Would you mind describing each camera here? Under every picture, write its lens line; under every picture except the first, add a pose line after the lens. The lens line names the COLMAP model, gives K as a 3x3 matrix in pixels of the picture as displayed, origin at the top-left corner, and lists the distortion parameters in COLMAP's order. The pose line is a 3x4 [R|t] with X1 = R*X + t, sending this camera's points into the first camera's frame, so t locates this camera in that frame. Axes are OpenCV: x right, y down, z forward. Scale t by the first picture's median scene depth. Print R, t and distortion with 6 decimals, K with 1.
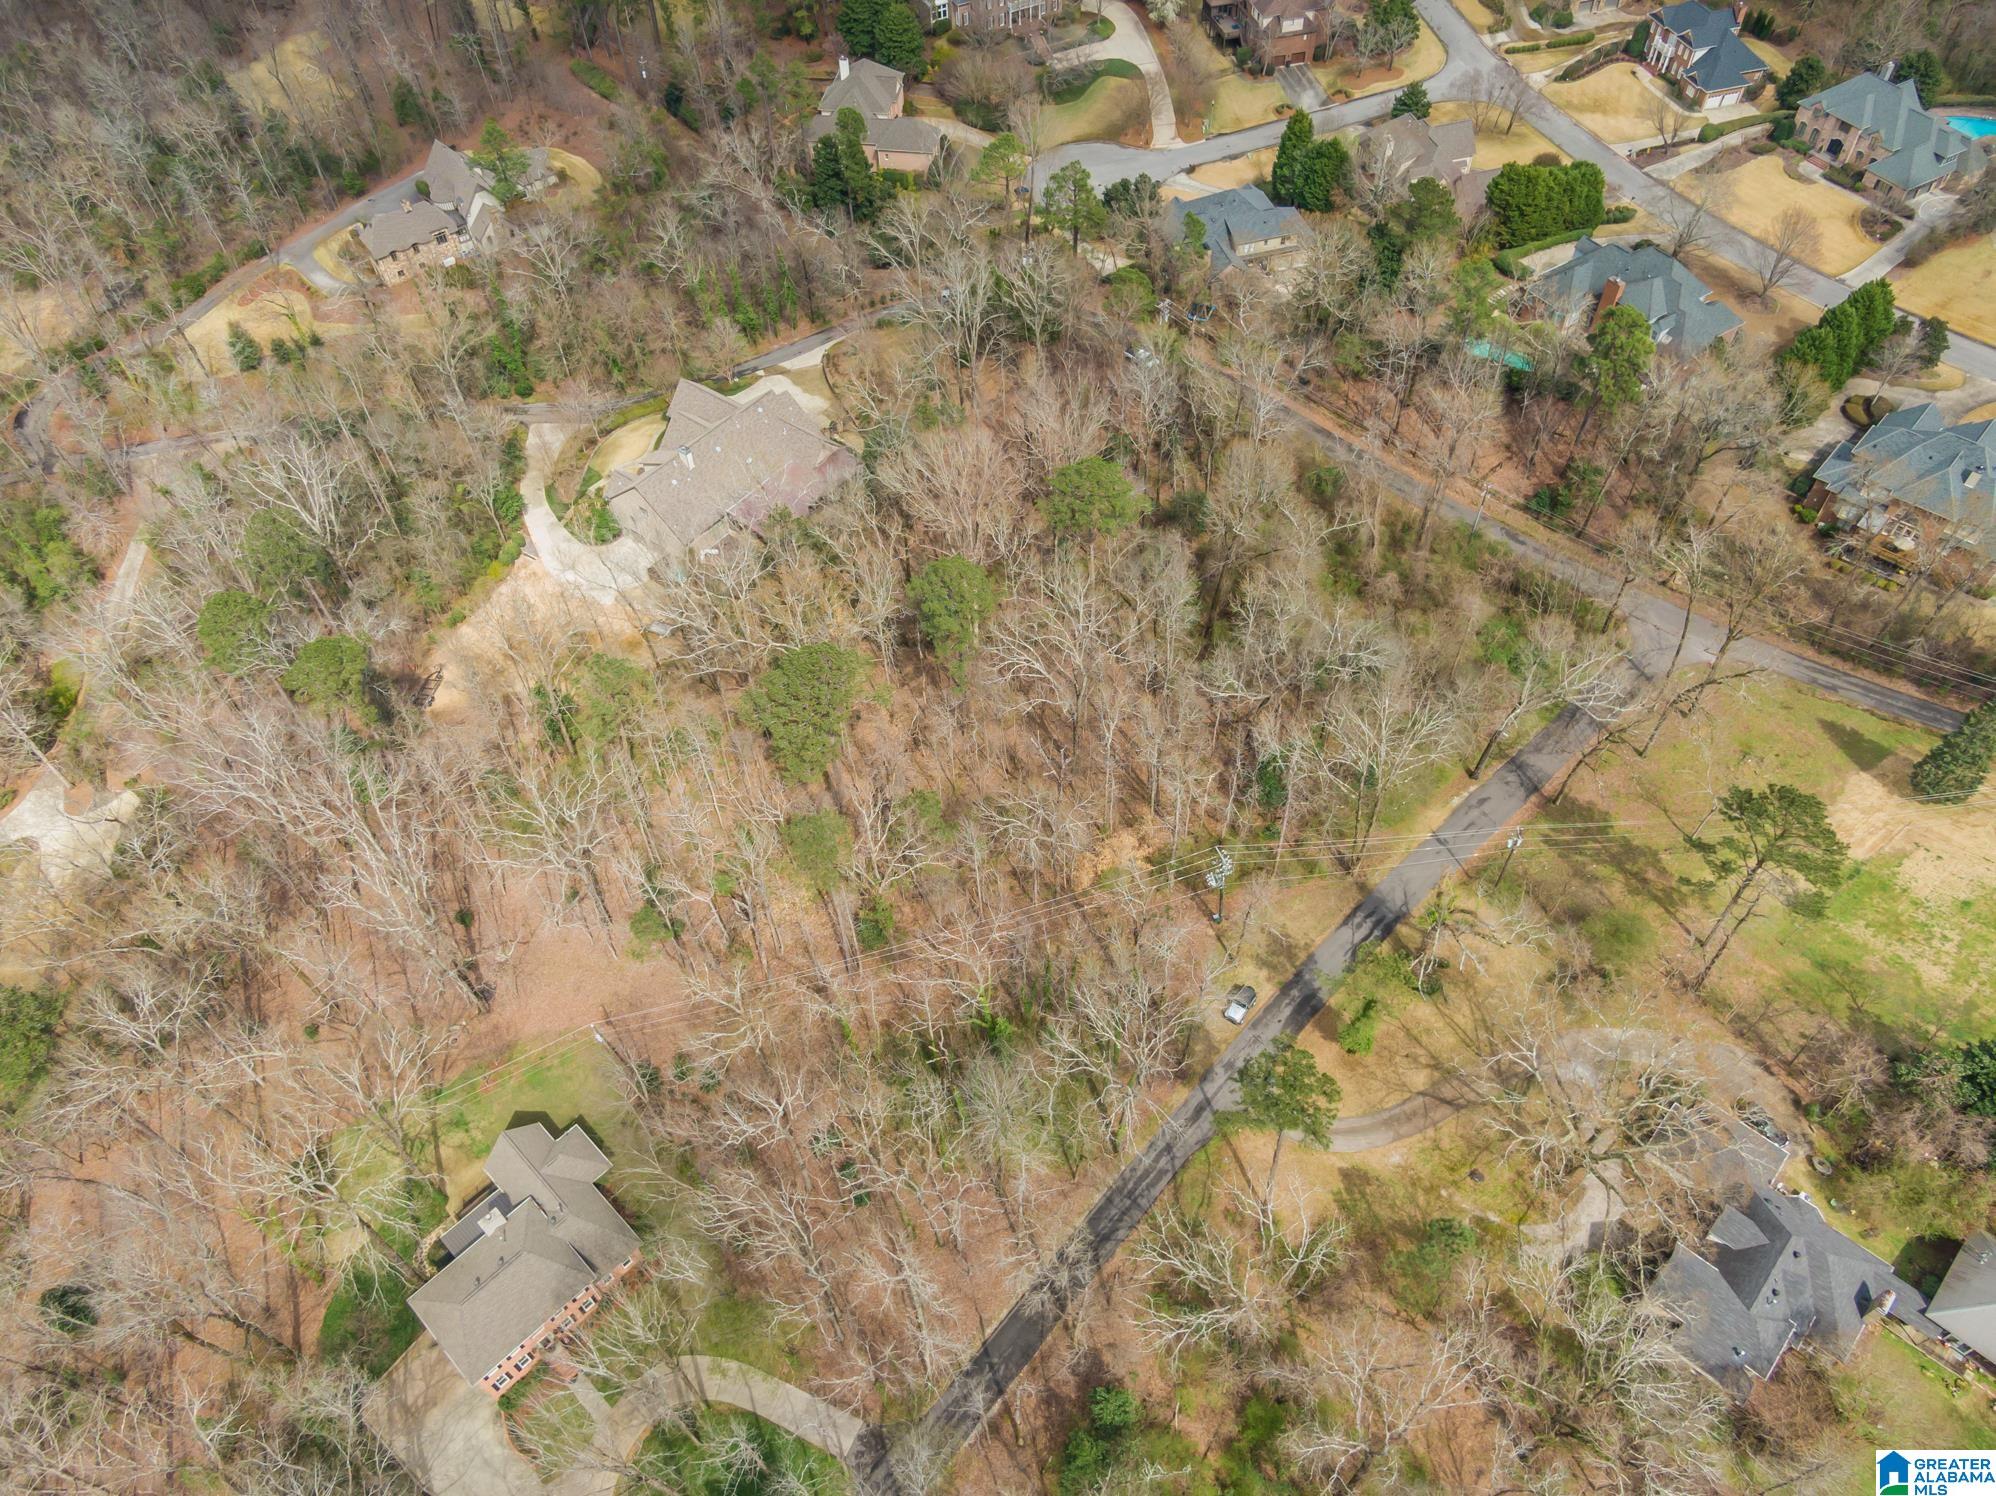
lens RADIAL K [[1412.5, 0, 994.4], [0, 1412.5, 748.7], [0, 0, 1]] dist [0.029673, -0.016998]
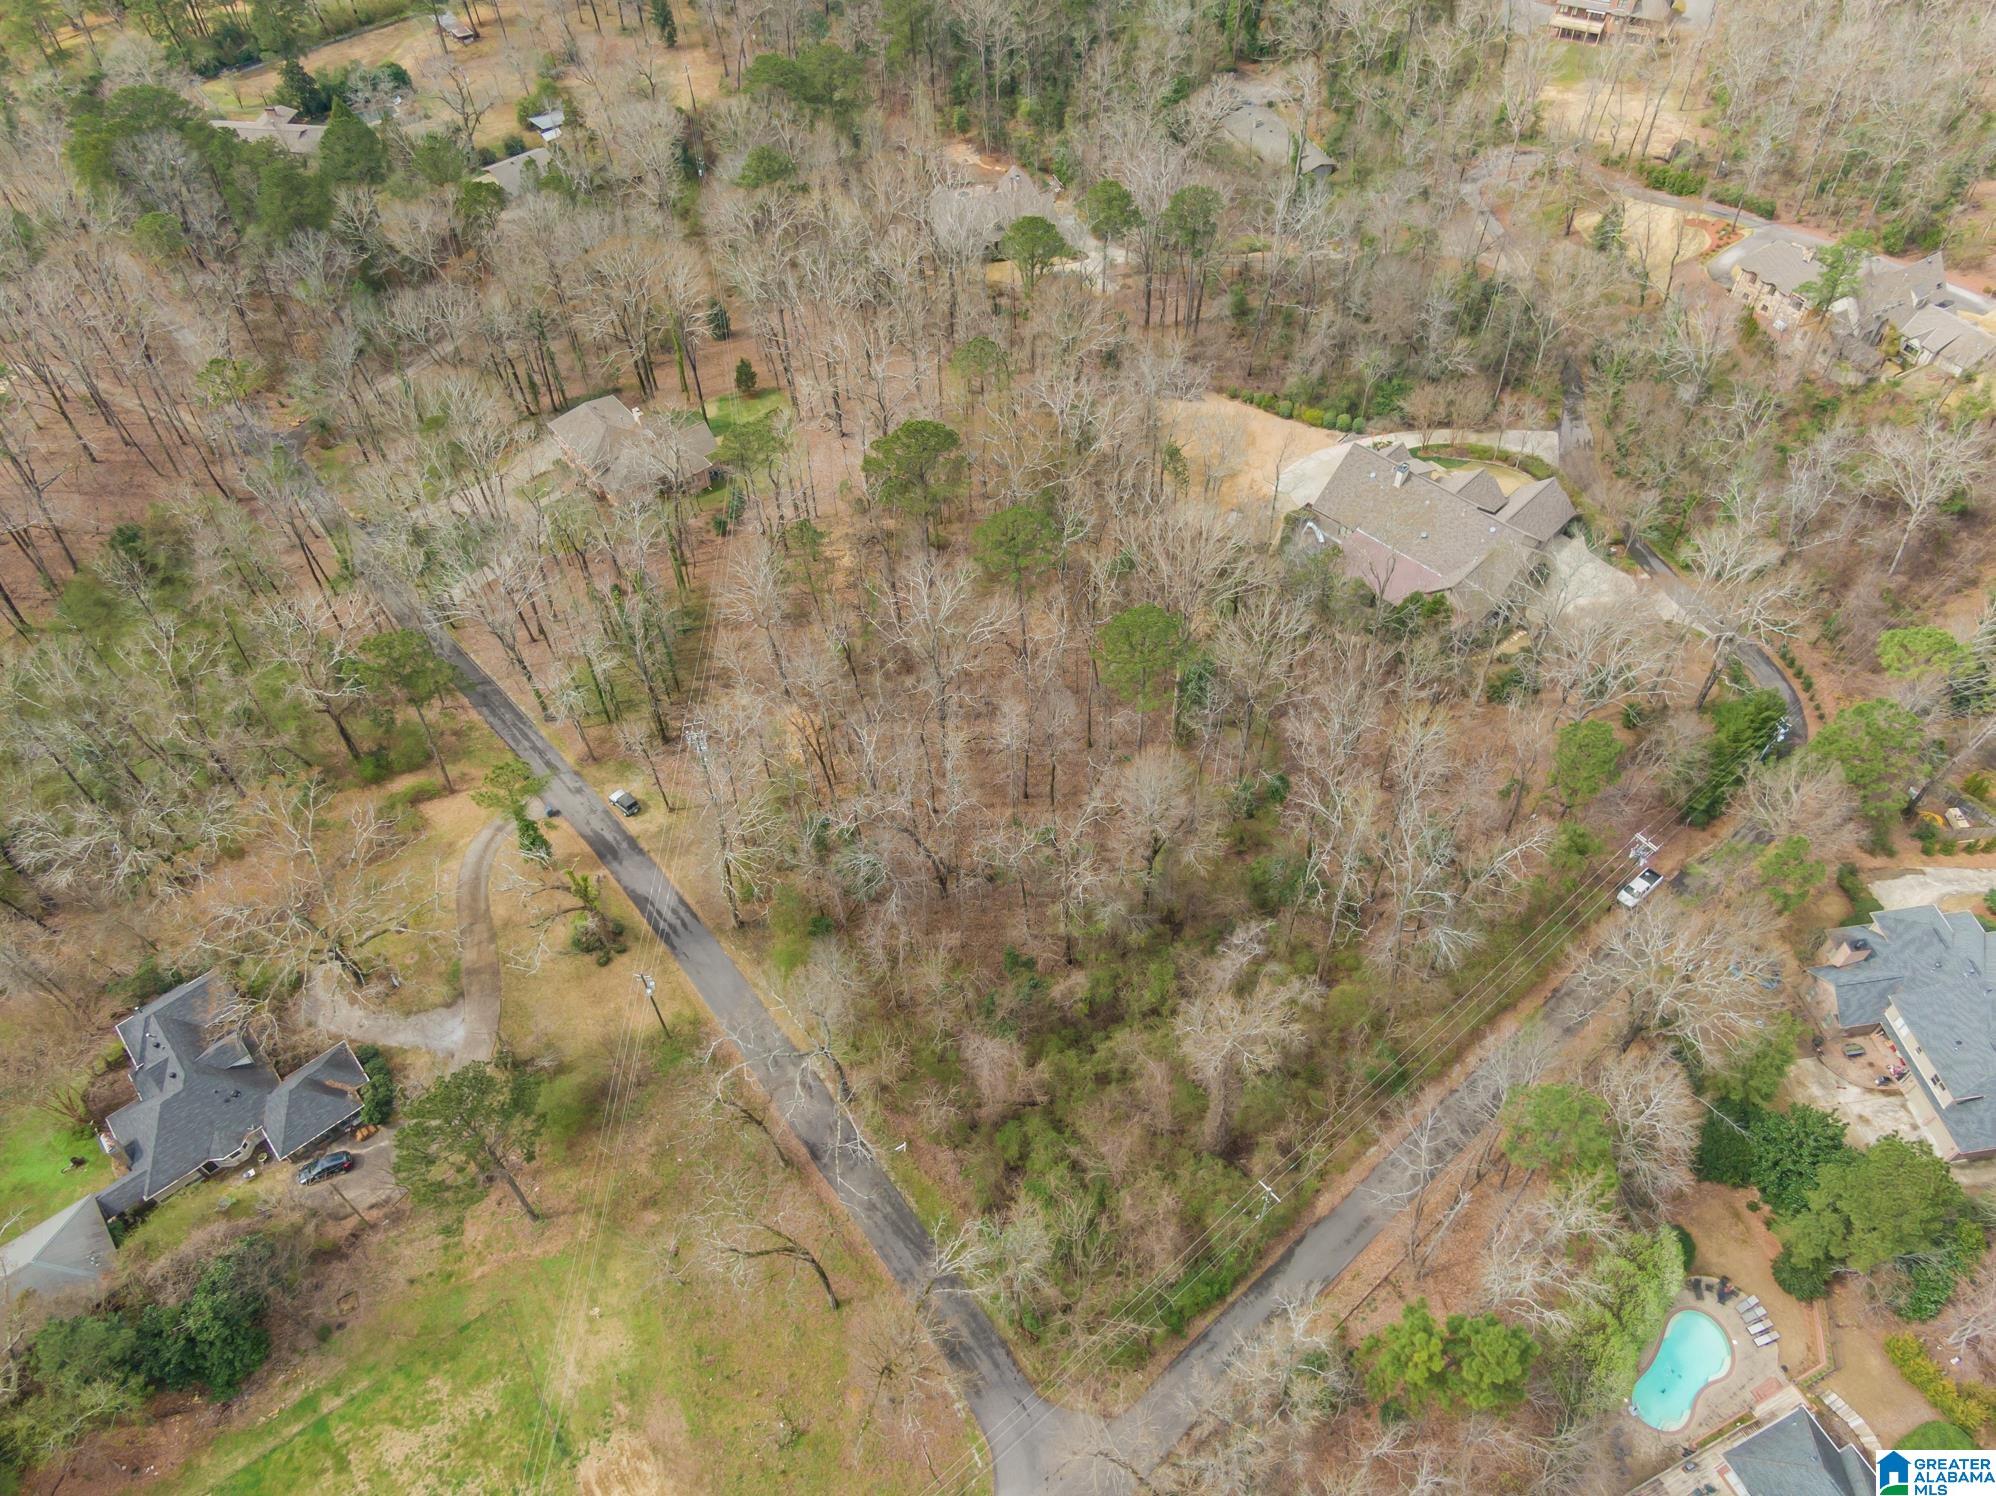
lens RADIAL K [[1412.5, 0, 994.5], [0, 1412.5, 746.2], [0, 0, 1]] dist [0.029673, -0.016998]
pose [[-0.125917, 0.783574, -0.608405, 0.487458], [-0.750307, 0.325986, 0.575128, -0.435373], [0.648987, 0.528909, 0.546874, 0.339172]]
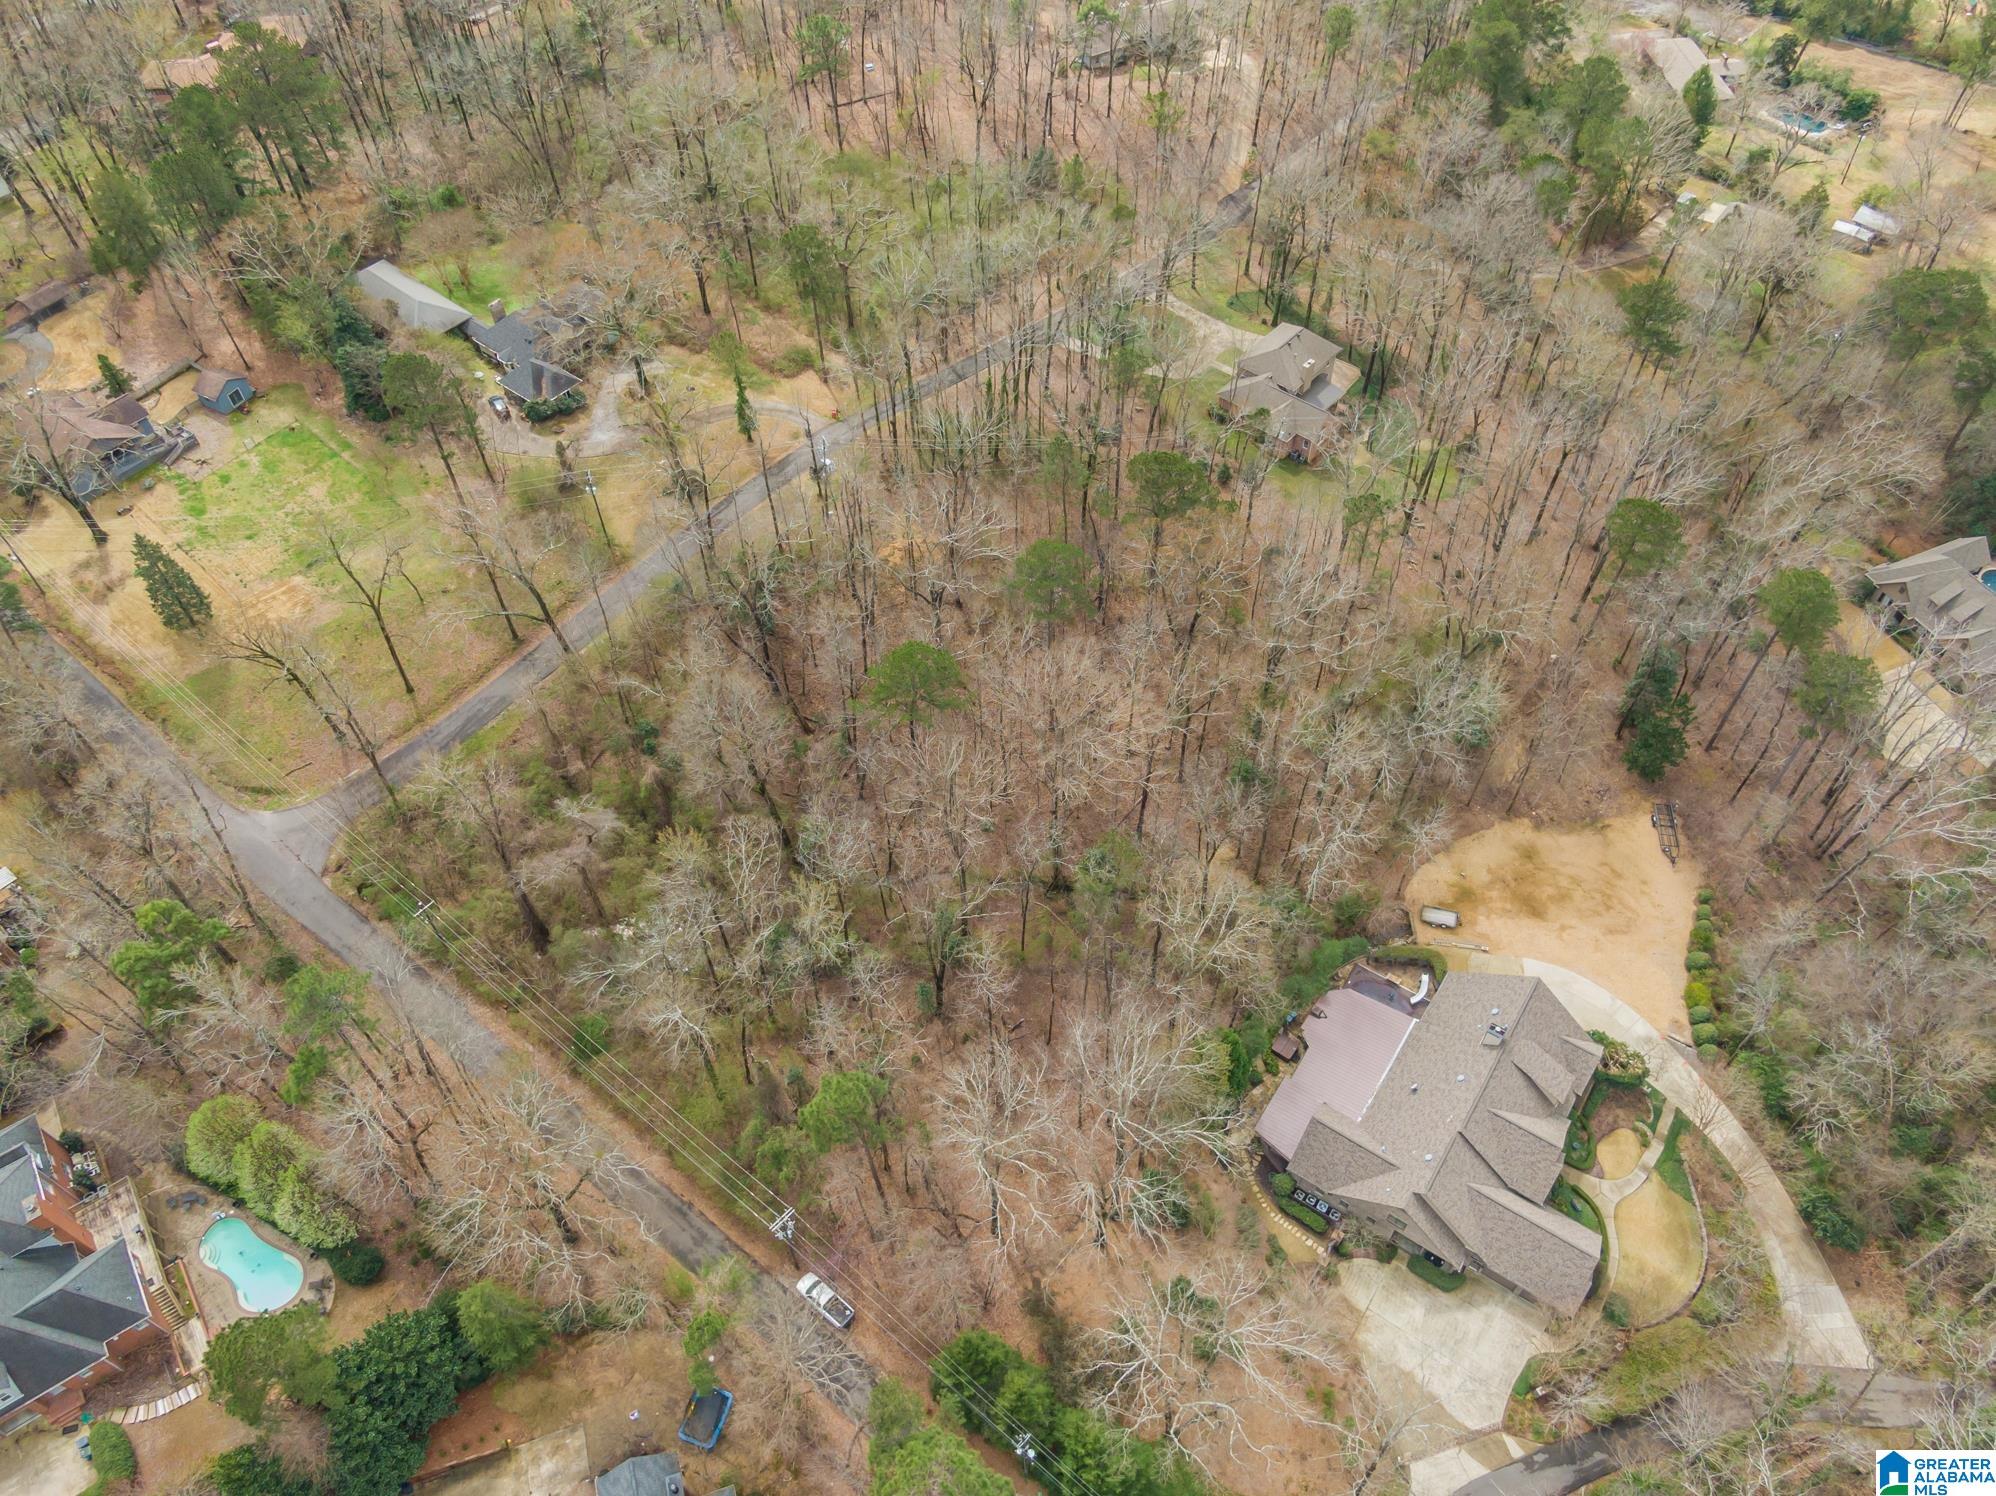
lens RADIAL K [[1412.5, 0, 990.1], [0, 1412.5, 748.1], [0, 0, 1]] dist [0.029673, -0.016998]
pose [[-0.997349, 0.072497, 0.006188, 0.012858], [-0.008358, -0.198628, 0.980039, -0.756403], [0.072279, 0.977390, 0.198707, 0.620605]]
